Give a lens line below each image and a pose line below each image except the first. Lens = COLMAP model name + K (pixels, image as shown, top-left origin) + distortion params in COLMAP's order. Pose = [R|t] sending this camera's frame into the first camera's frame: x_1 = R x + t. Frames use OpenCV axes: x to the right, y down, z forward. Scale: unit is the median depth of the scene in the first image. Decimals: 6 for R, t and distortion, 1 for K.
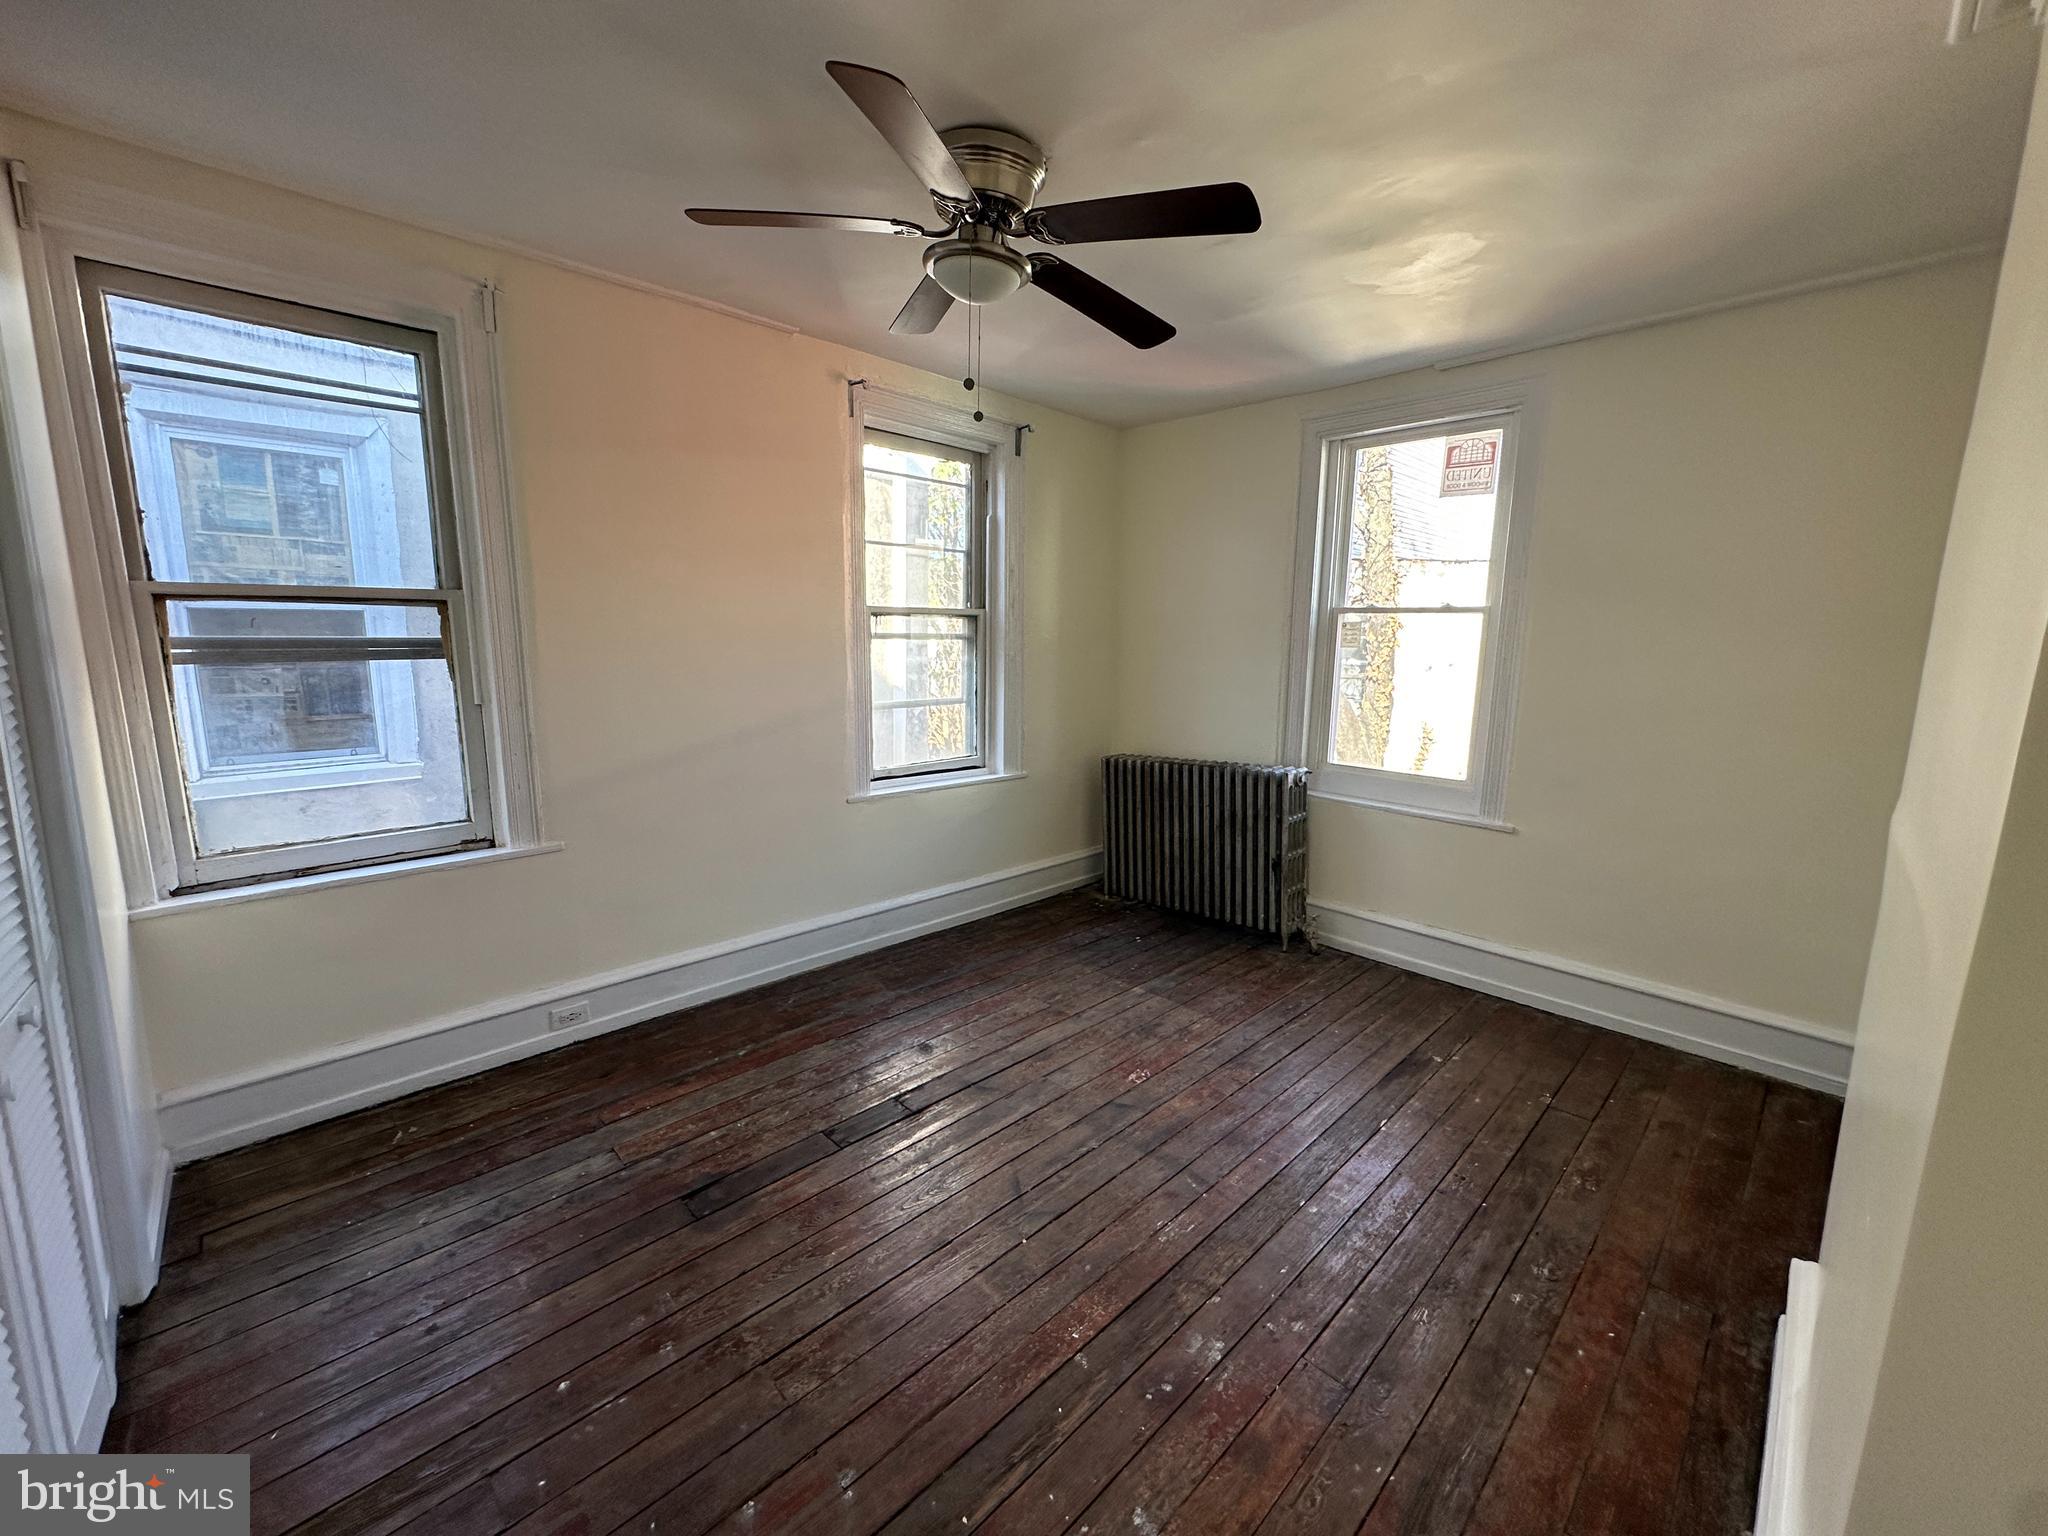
lens RADIAL K [[814.6, 0, 1024.6], [0, 814.6, 760.4], [0, 0, 1]] dist [-0.002738, 0.000787]
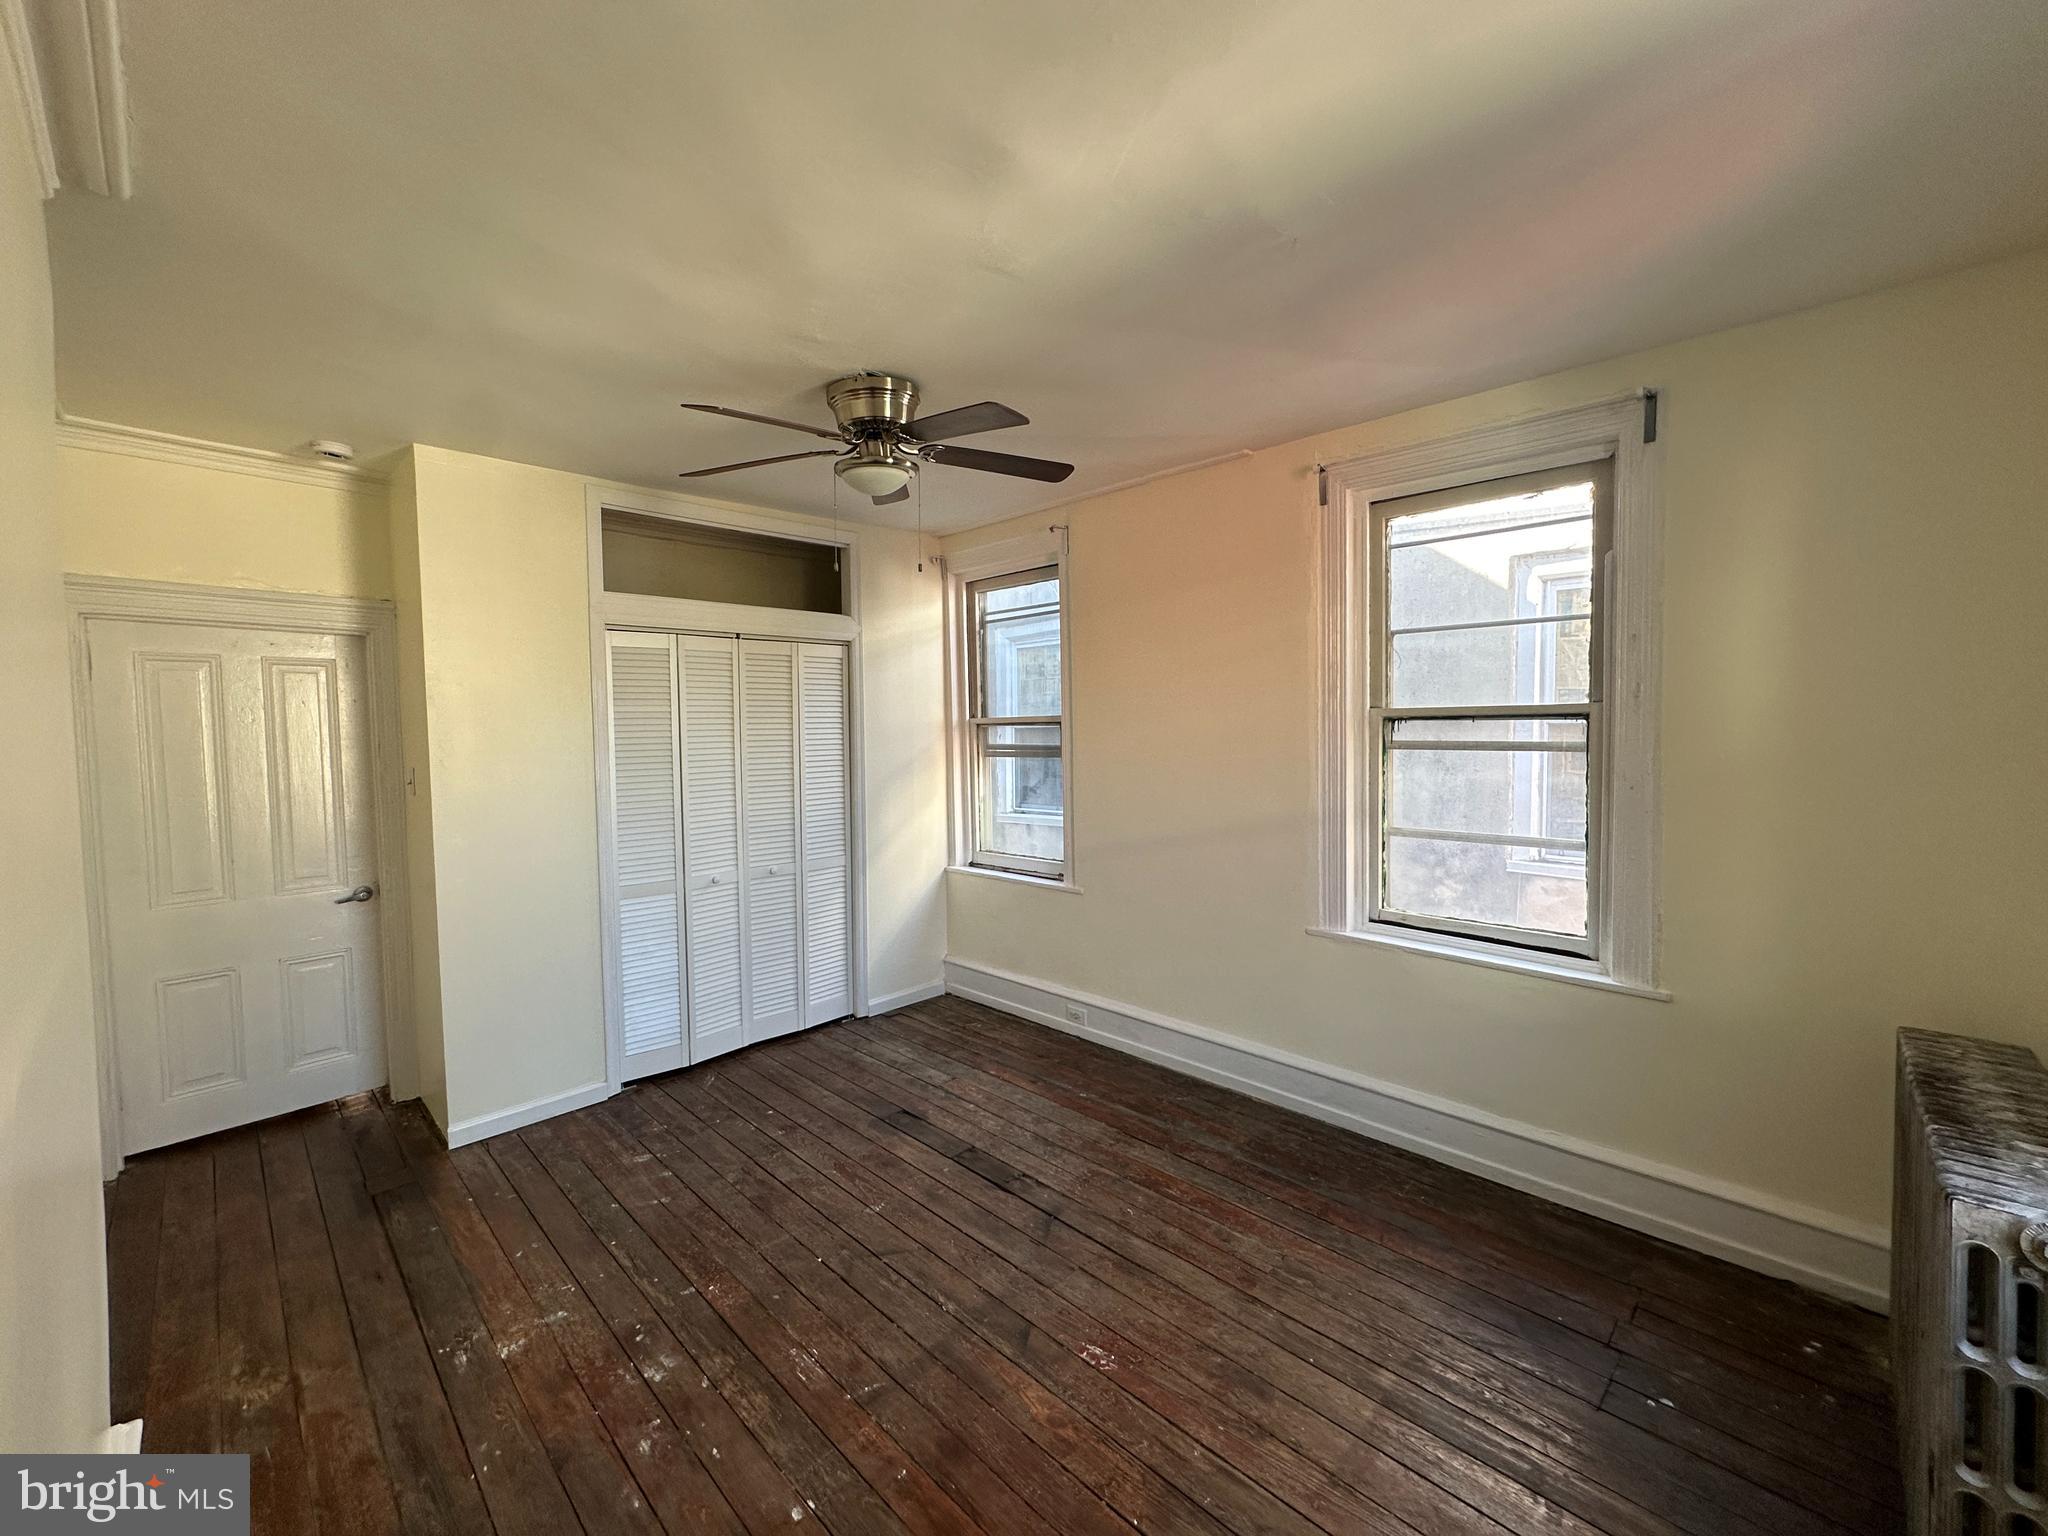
lens RADIAL K [[814.6, 0, 1024.6], [0, 814.6, 760.4], [0, 0, 1]] dist [-0.002738, 0.000787]
pose [[0.018697, 0.023456, -0.999550, 0.886084], [-0.151660, 0.988223, 0.020353, -0.140749], [0.988256, 0.151211, 0.022034, 0.889329]]
